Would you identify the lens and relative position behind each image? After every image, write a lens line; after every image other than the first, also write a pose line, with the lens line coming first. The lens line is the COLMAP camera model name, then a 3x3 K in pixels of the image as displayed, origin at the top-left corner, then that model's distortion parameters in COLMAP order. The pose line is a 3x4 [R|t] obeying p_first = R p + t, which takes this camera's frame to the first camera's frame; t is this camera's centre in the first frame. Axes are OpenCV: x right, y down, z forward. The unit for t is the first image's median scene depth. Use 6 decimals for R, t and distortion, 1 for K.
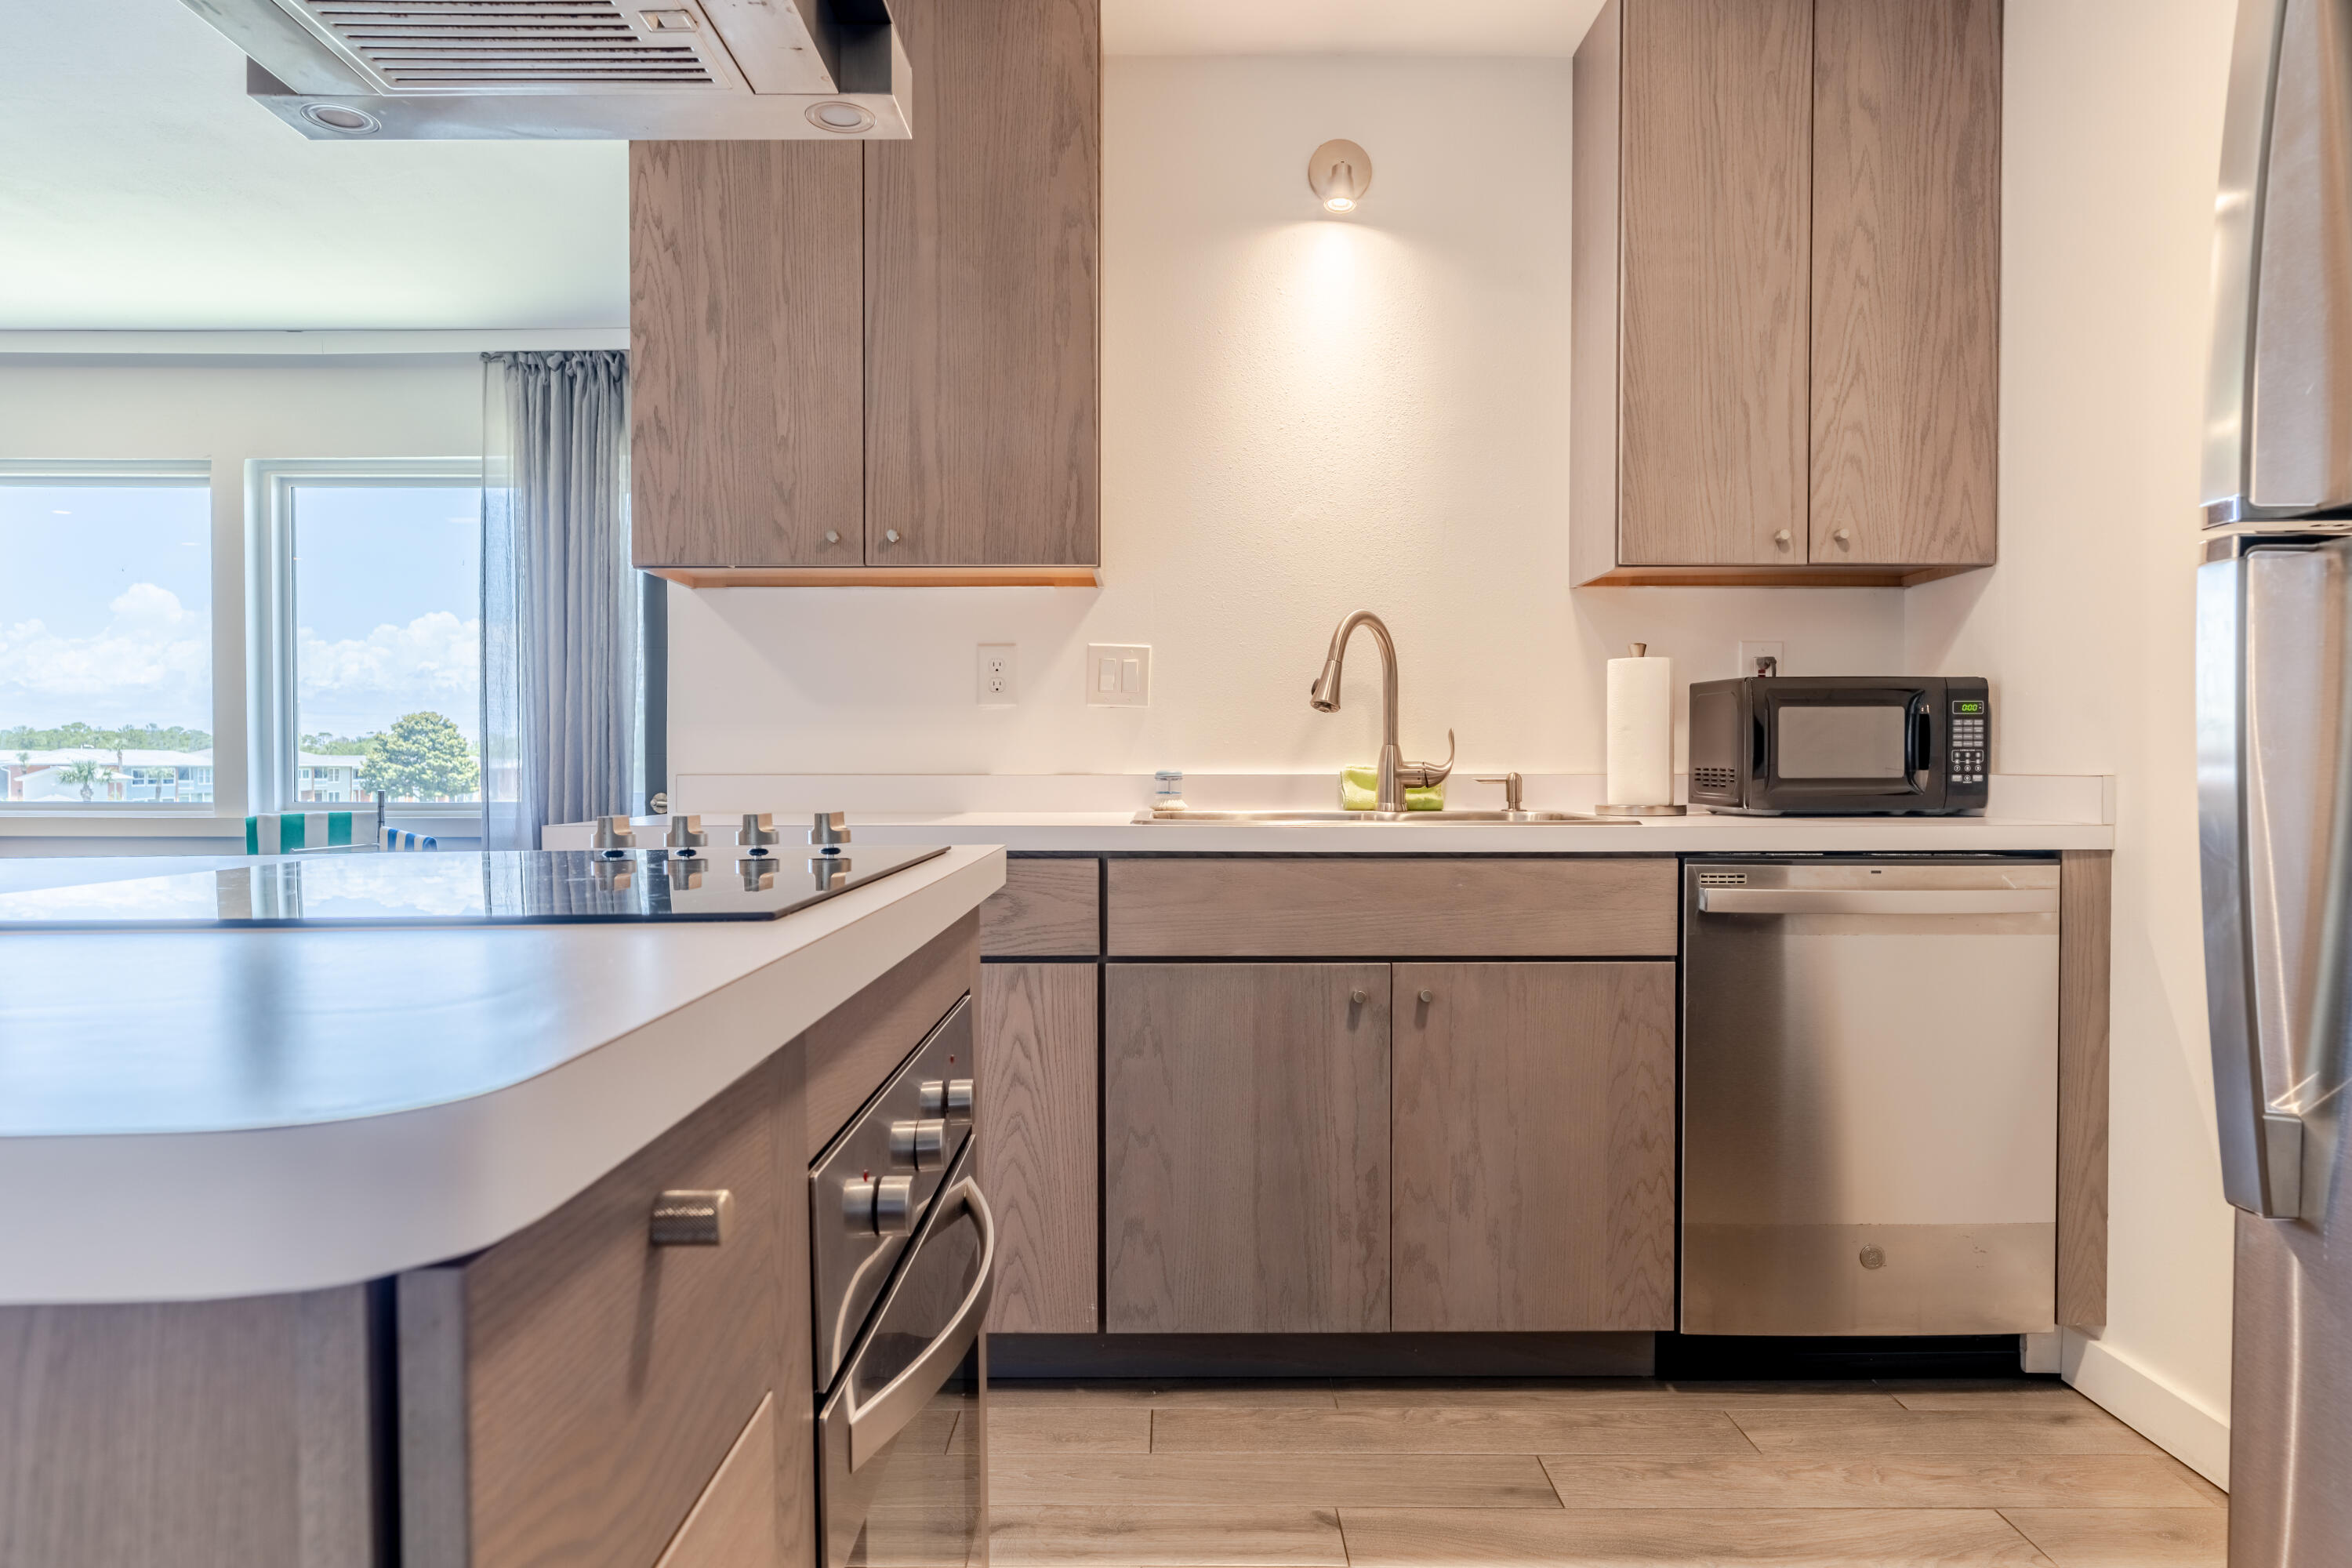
lens RADIAL K [[1447.5, 0, 1174.1], [0, 1447.5, 781.2], [0, 0, 1]] dist [-0.000364, 0.000283]
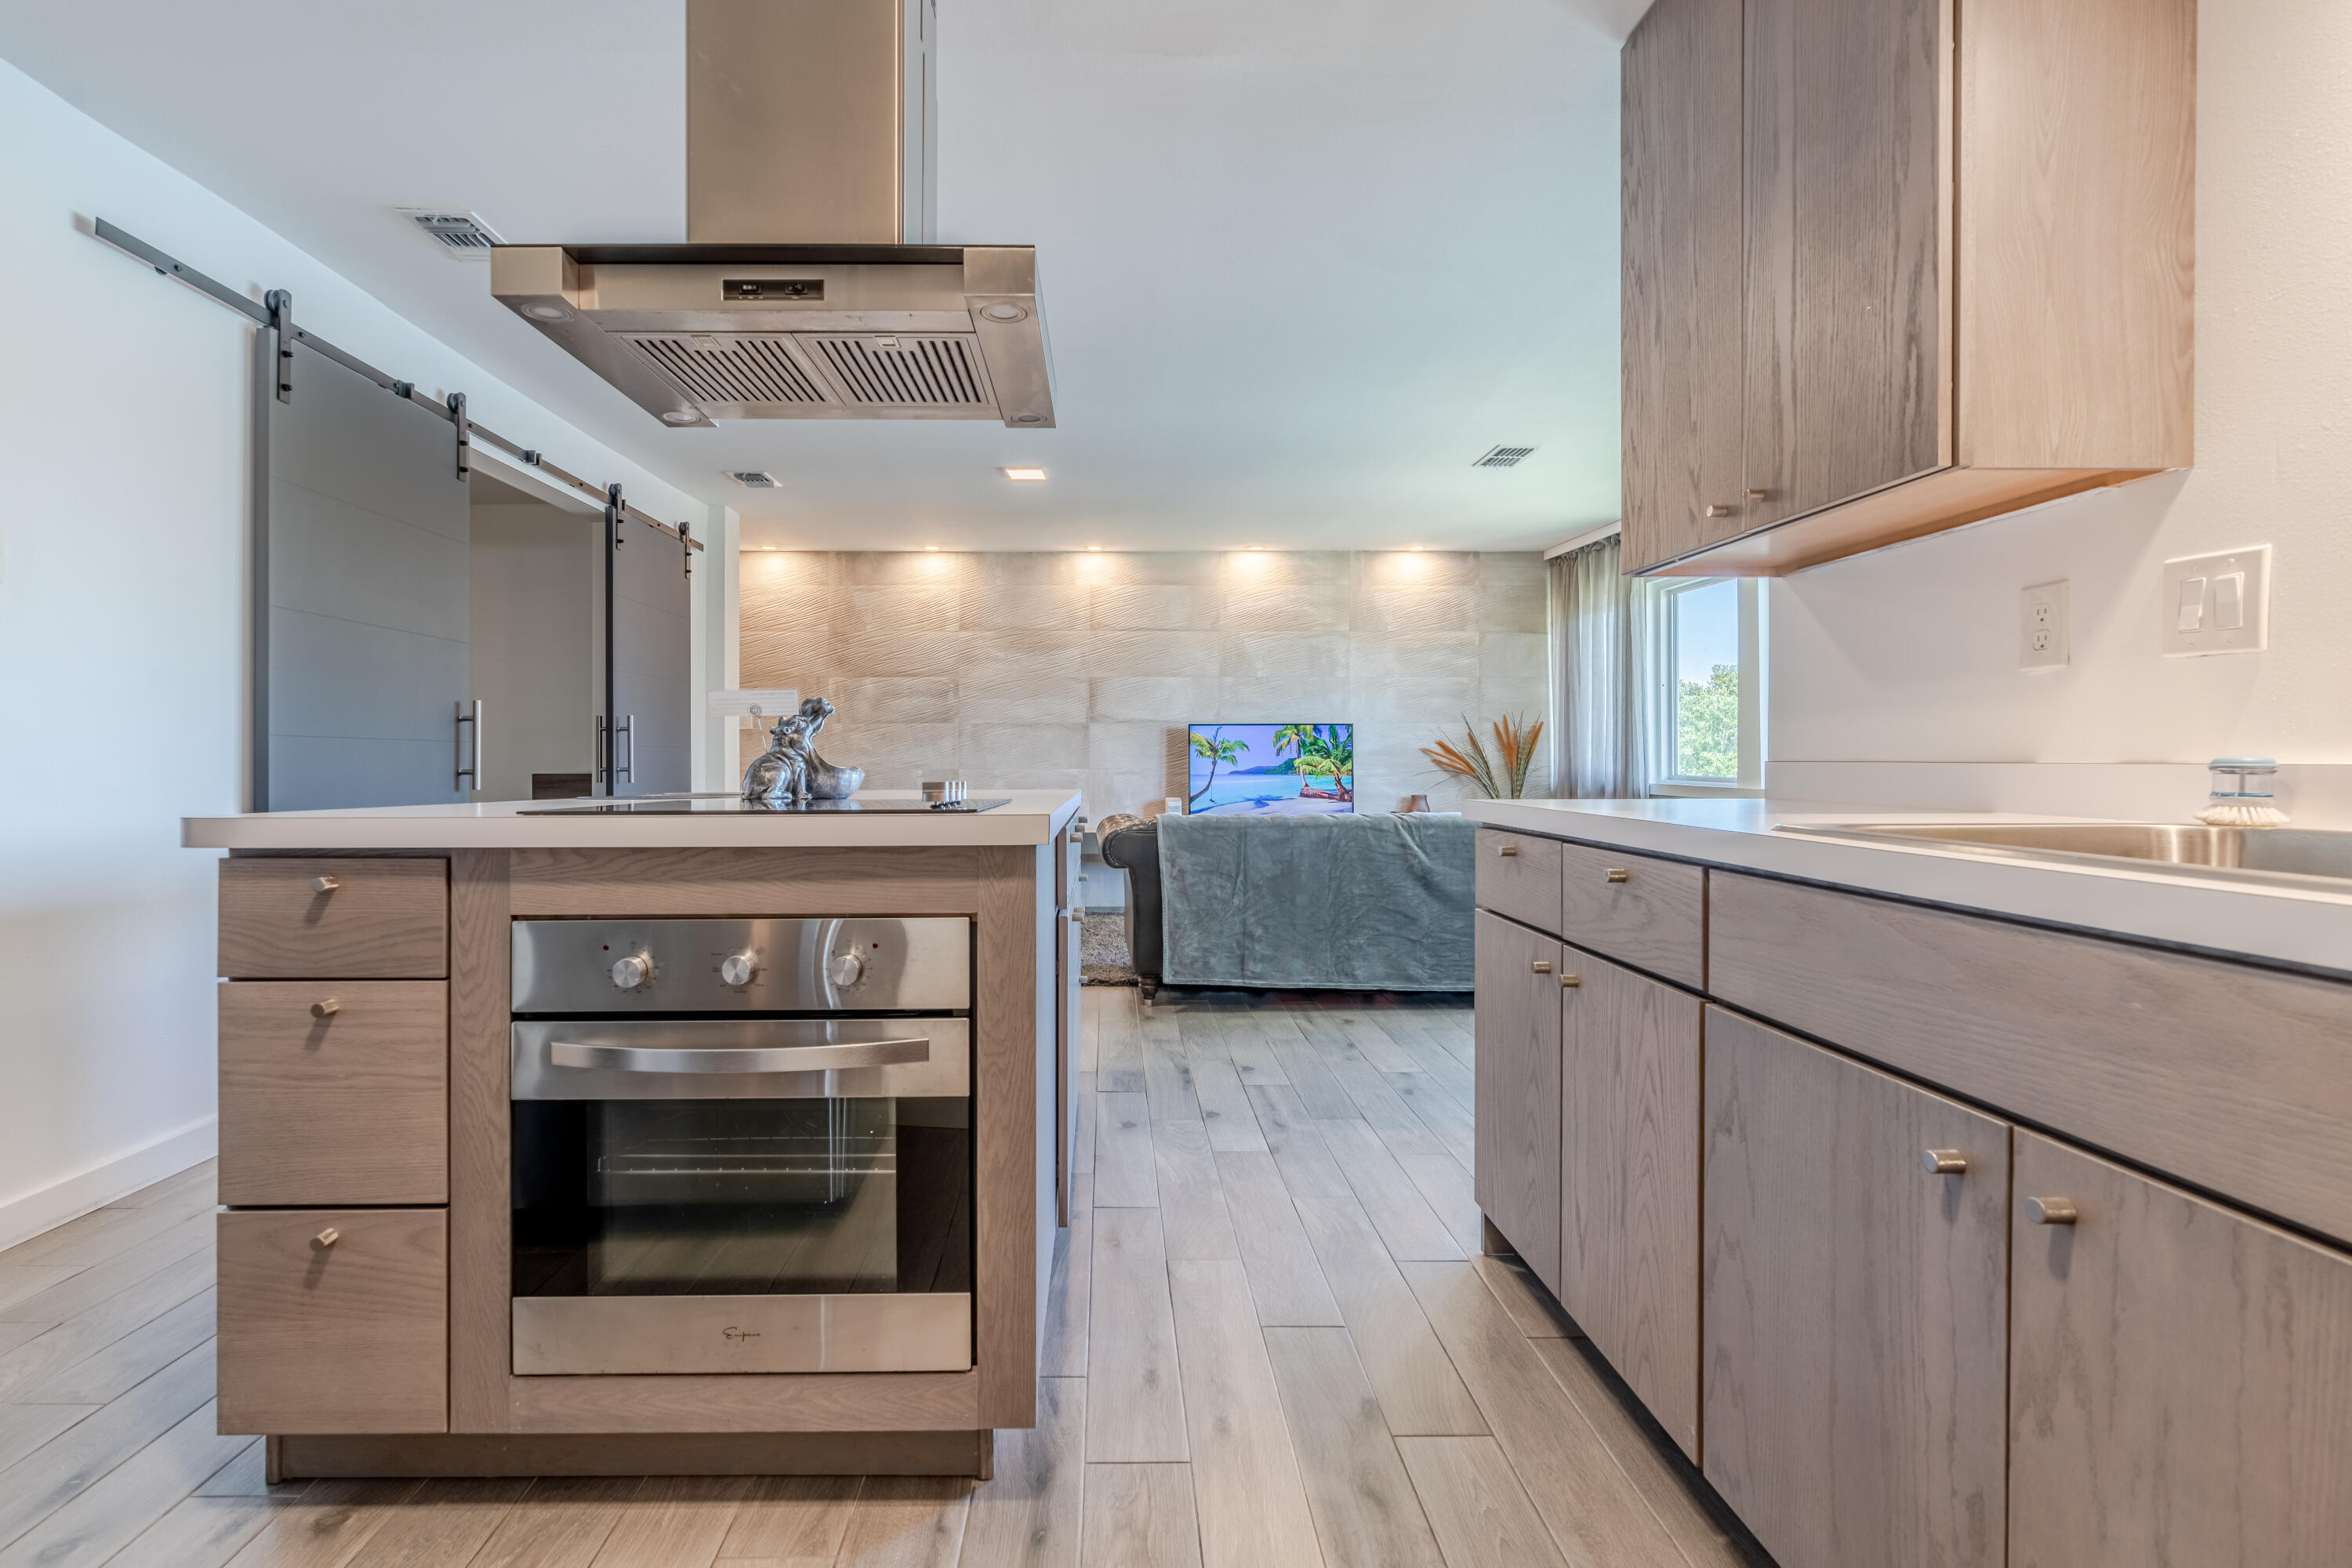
lens RADIAL K [[1093.7, 0, 1121.2], [0, 1093.7, 764.2], [0, 0, 1]] dist [-0.001855, -0.000070]
pose [[0.010655, 0.005516, -0.999928, 0.476778], [-0.010941, 0.999926, 0.005399, -0.002222], [0.999883, 0.010882, 0.010714, 0.598337]]
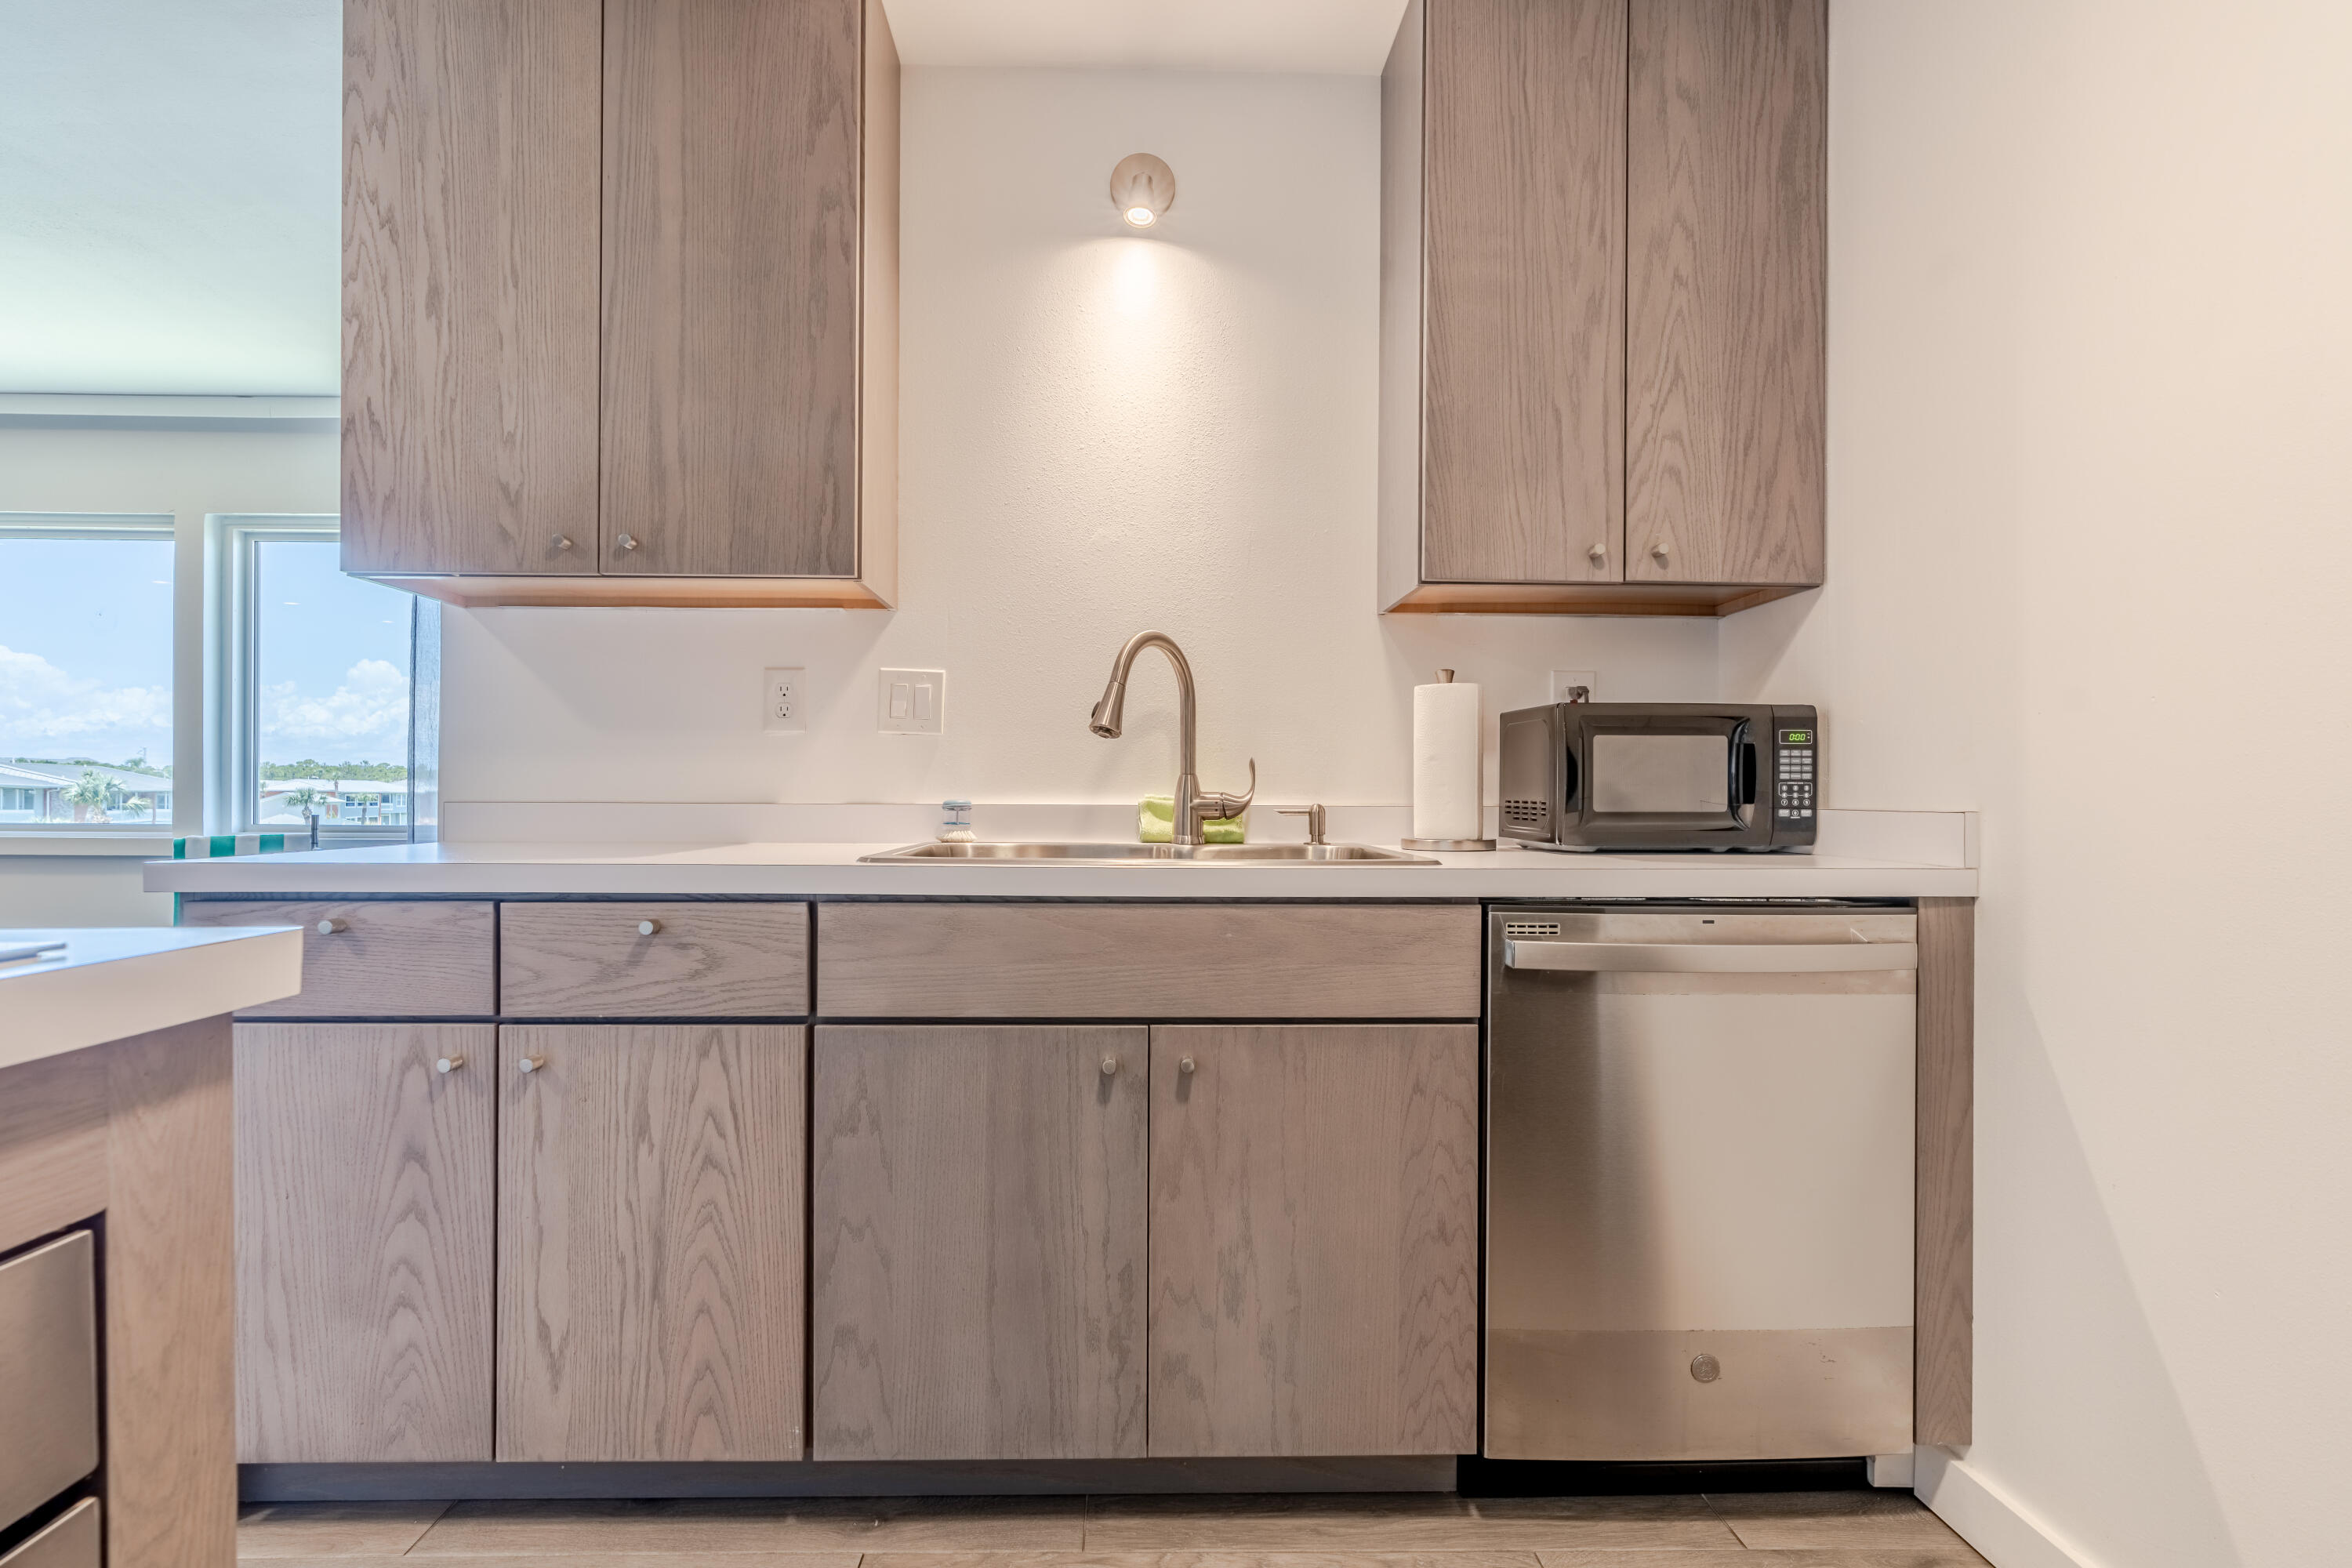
lens RADIAL K [[1084.3, 0, 1146.3], [0, 1084.3, 788.4], [0, 0, 1]] dist [-0.002783, 0.001383]
pose [[0.999880, 0.005443, 0.014483, 0.122487], [-0.005183, 0.999825, -0.017989, -0.003276], [-0.014579, 0.017912, 0.999733, 0.313340]]
